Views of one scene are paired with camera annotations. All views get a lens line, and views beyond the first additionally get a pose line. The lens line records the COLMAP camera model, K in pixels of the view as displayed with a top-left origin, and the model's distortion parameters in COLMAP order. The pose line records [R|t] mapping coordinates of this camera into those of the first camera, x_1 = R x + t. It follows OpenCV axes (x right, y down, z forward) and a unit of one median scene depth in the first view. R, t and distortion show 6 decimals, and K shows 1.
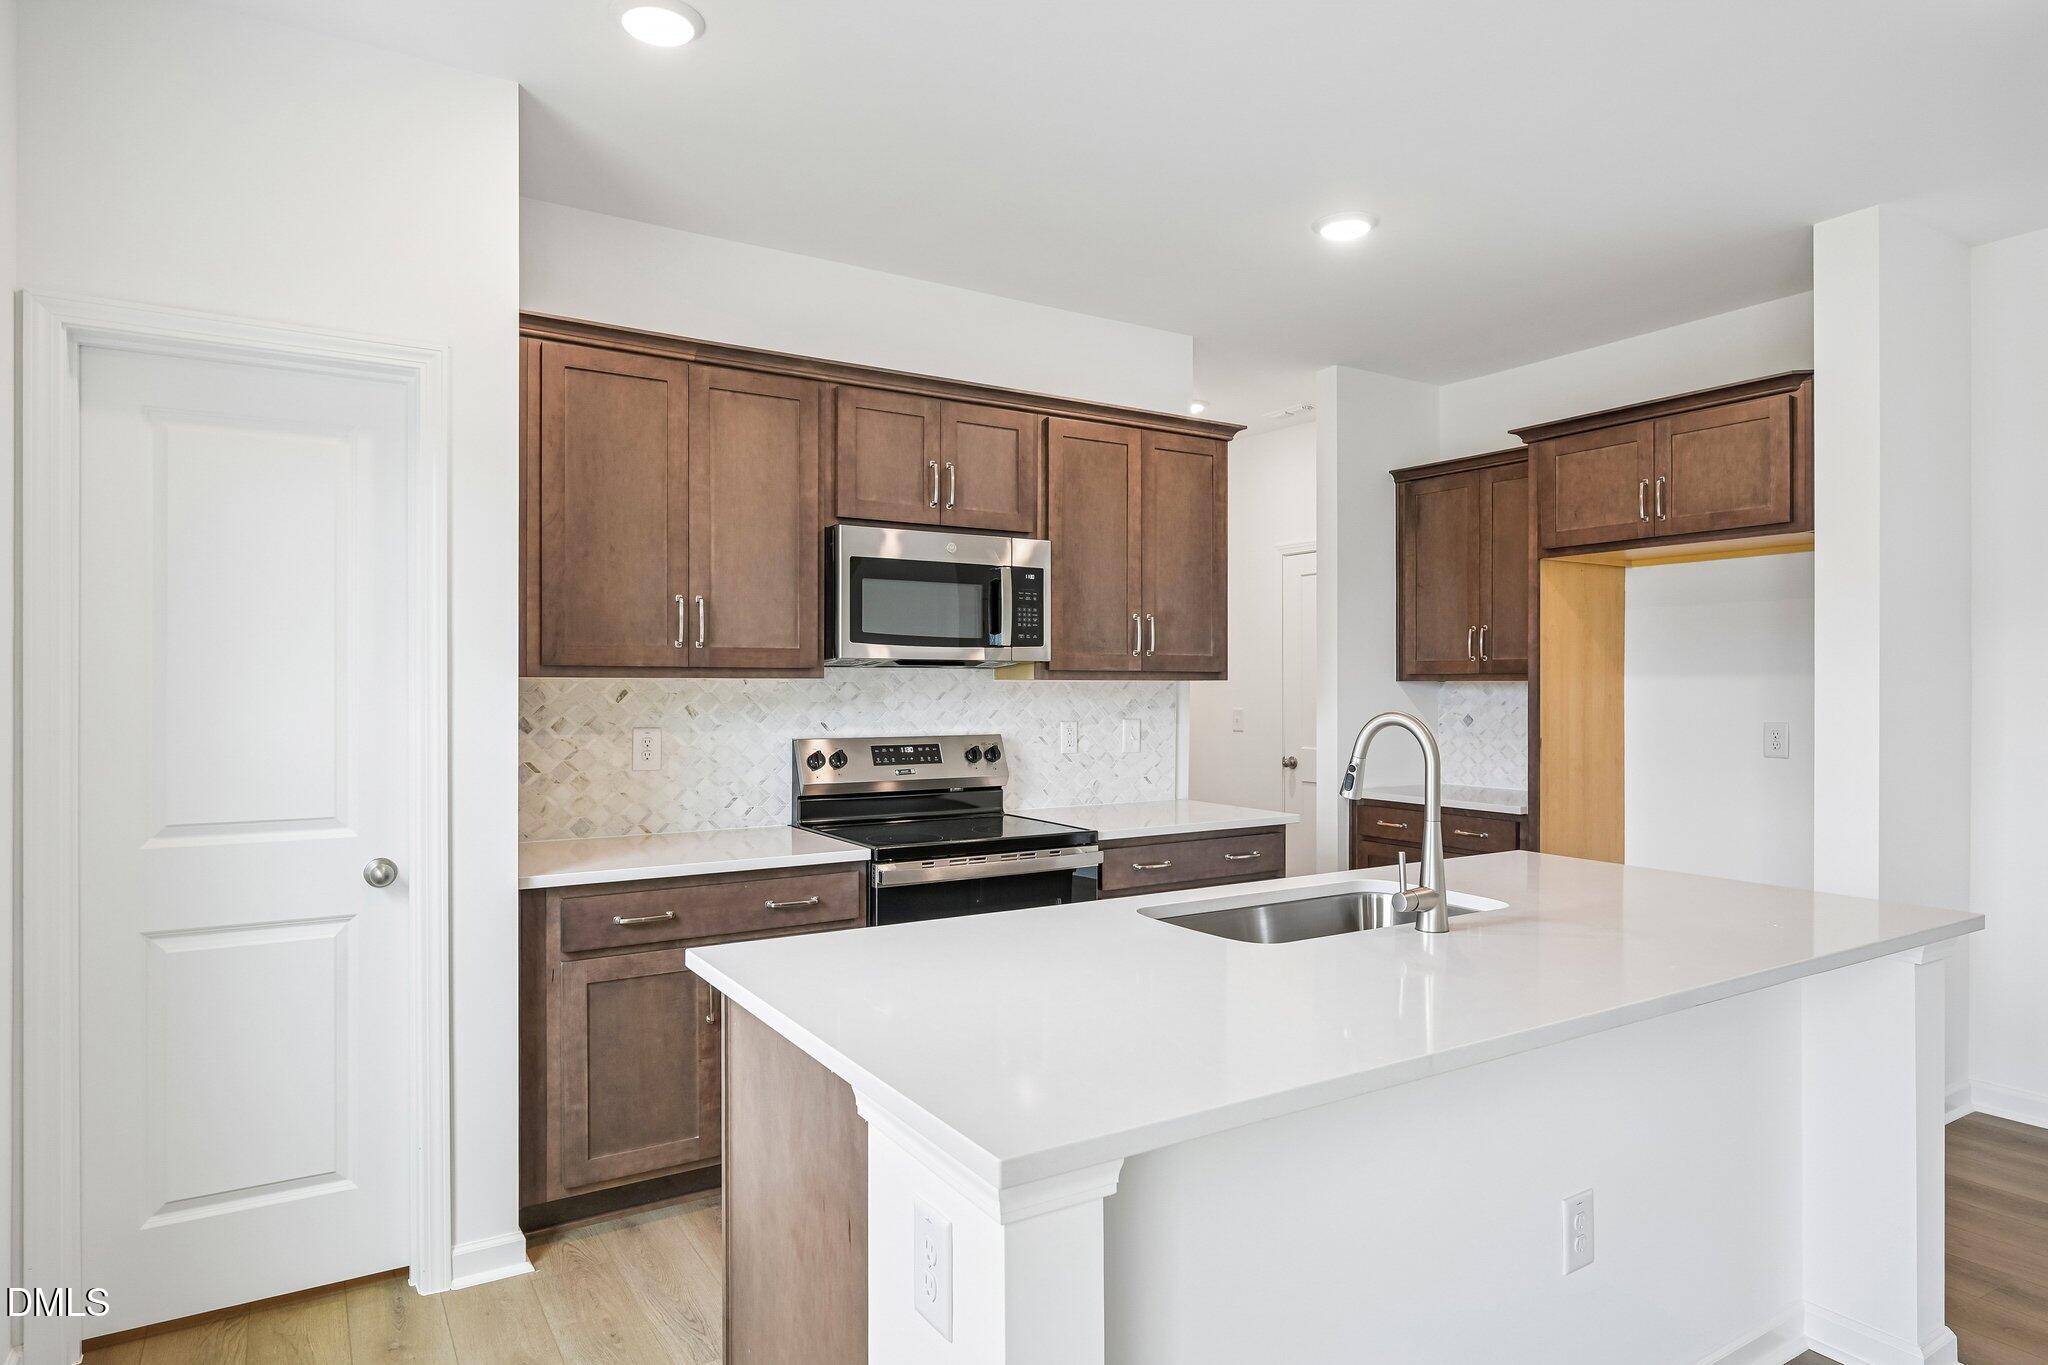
lens RADIAL K [[1176.5, 0, 1024.0], [0, 1176.5, 682.5], [0, 0, 1]] dist [0.007623, 0.000109]
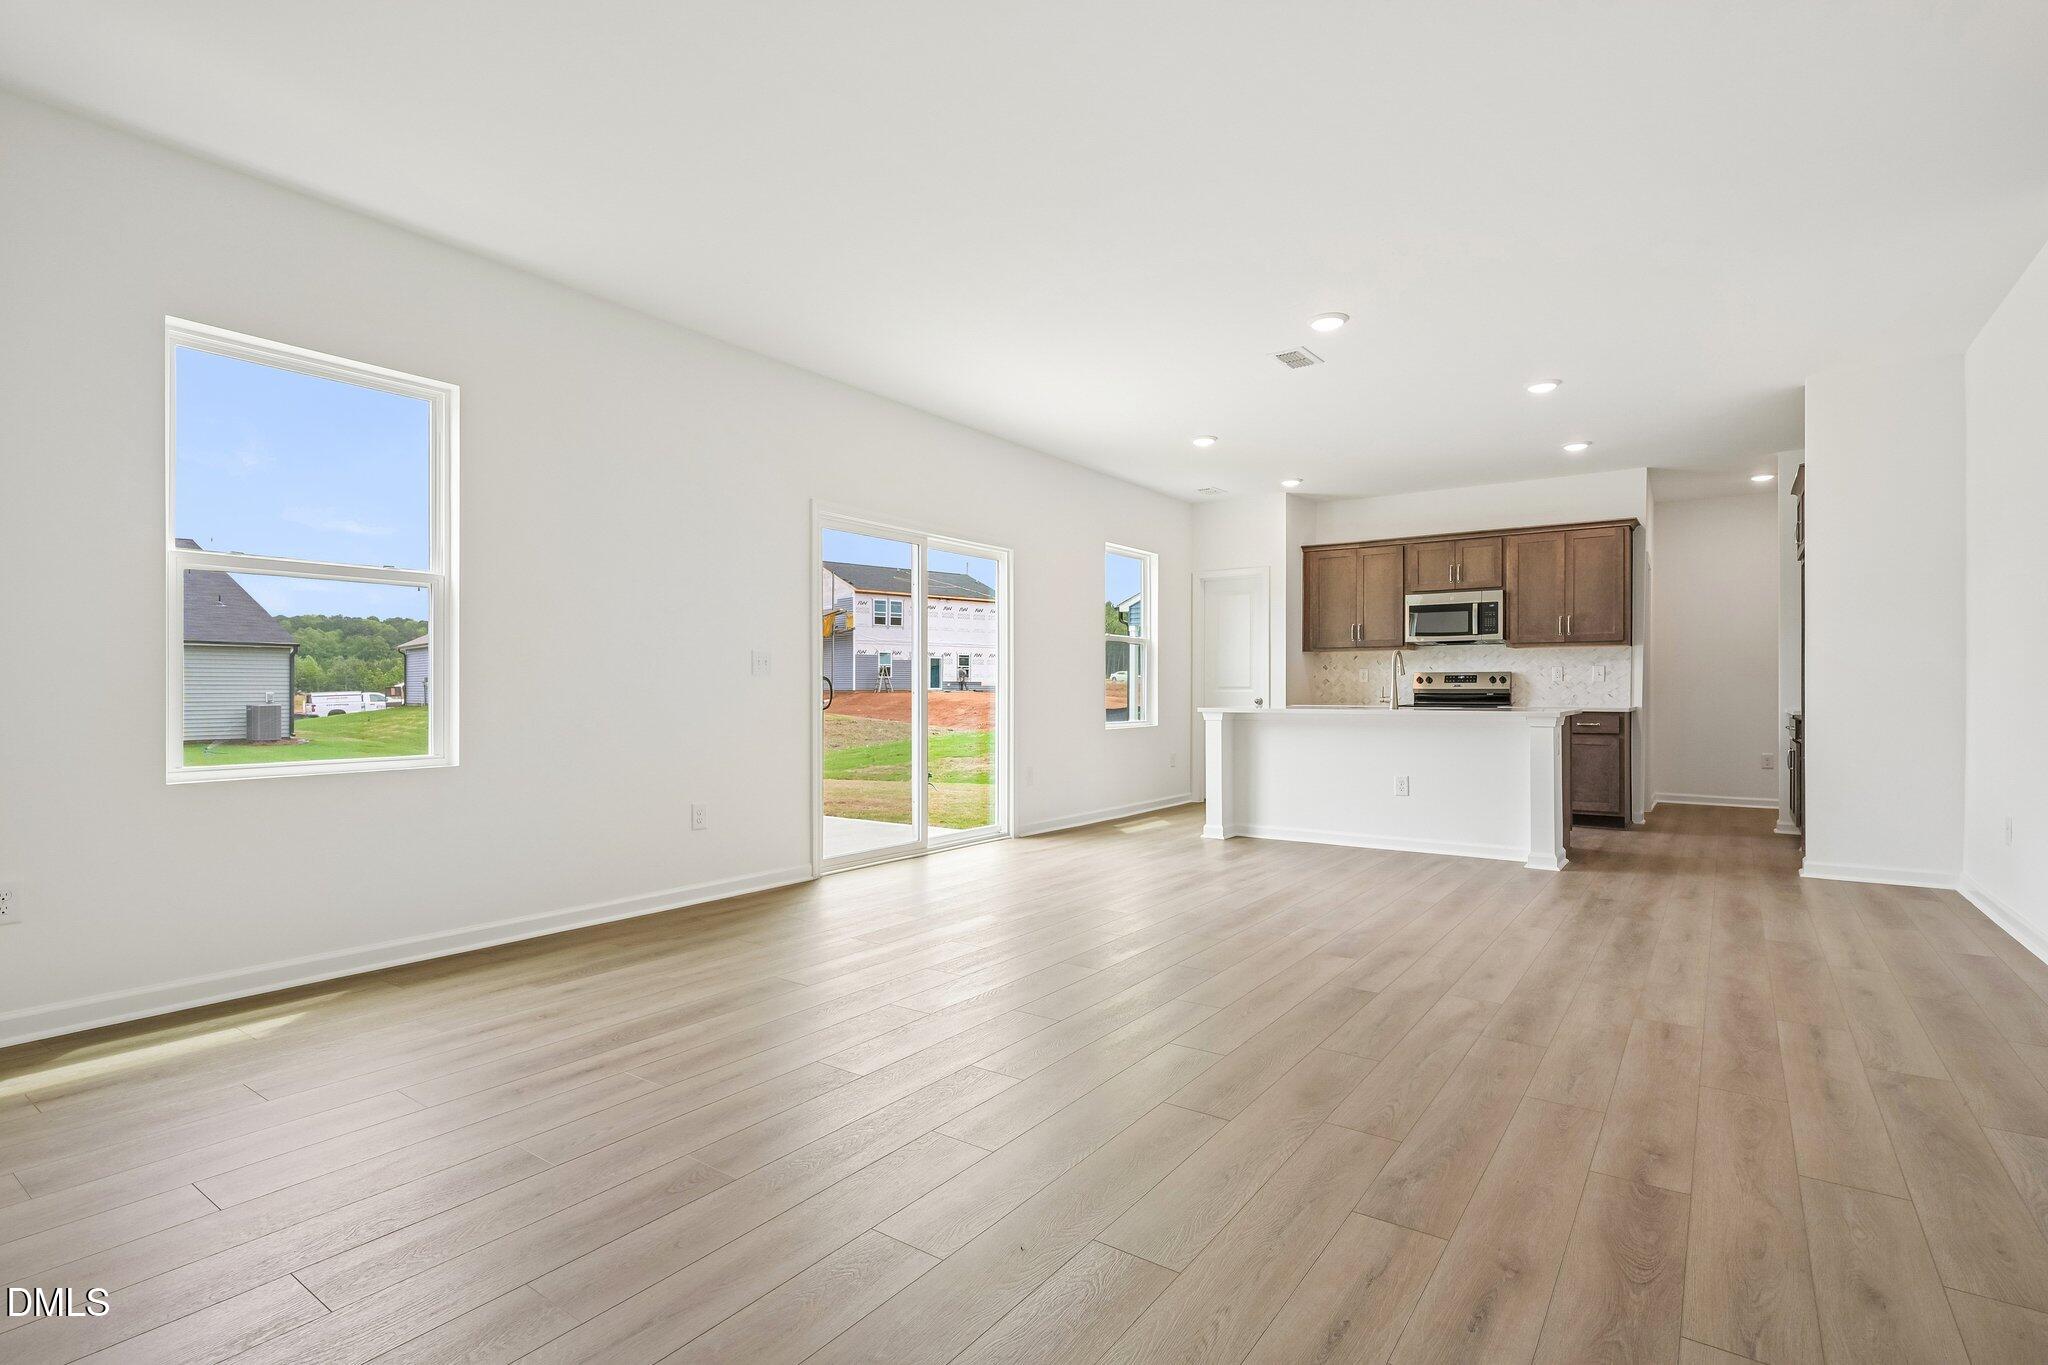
lens RADIAL K [[980.9, 0, 1024.0], [0, 980.9, 682.5], [0, 0, 1]] dist [0.002256, 0.000371]
pose [[0.381115, -0.008265, -0.924491, 1.566846], [0.002587, 0.999966, -0.007873, 0.086804], [0.924524, 0.000609, 0.381124, -0.707040]]
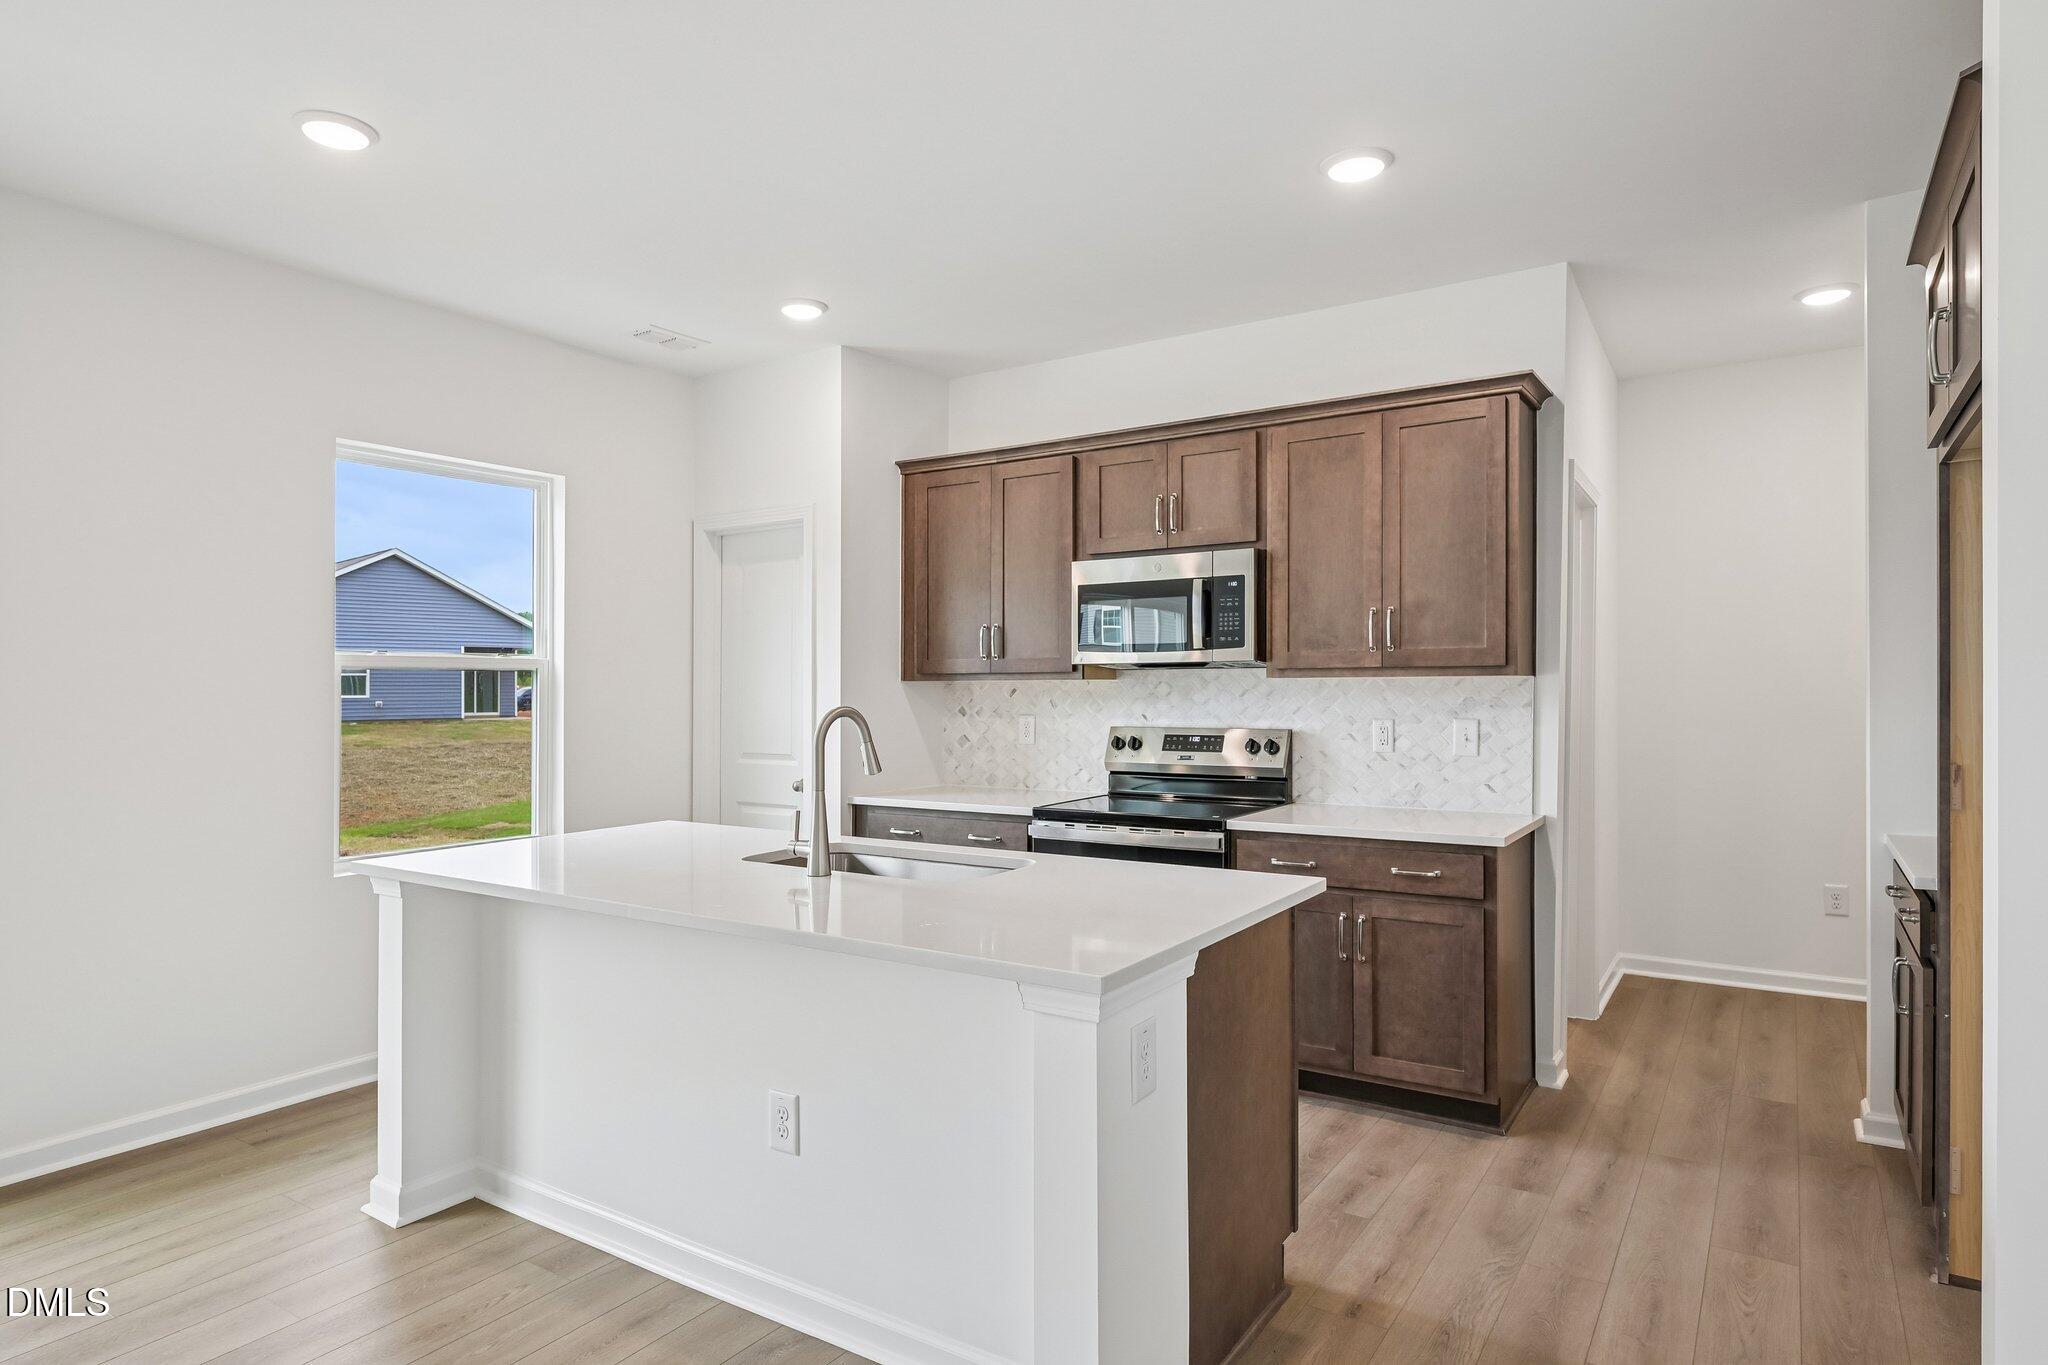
lens RADIAL K [[1145.9, 0, 1024.0], [0, 1145.9, 682.5], [0, 0, 1]] dist [-0.002379, 0.001294]
pose [[0.414420, -0.007352, -0.910056, 0.910039], [0.009997, 0.999944, -0.003526, 0.003389], [0.910031, -0.007637, 0.414470, 0.392494]]
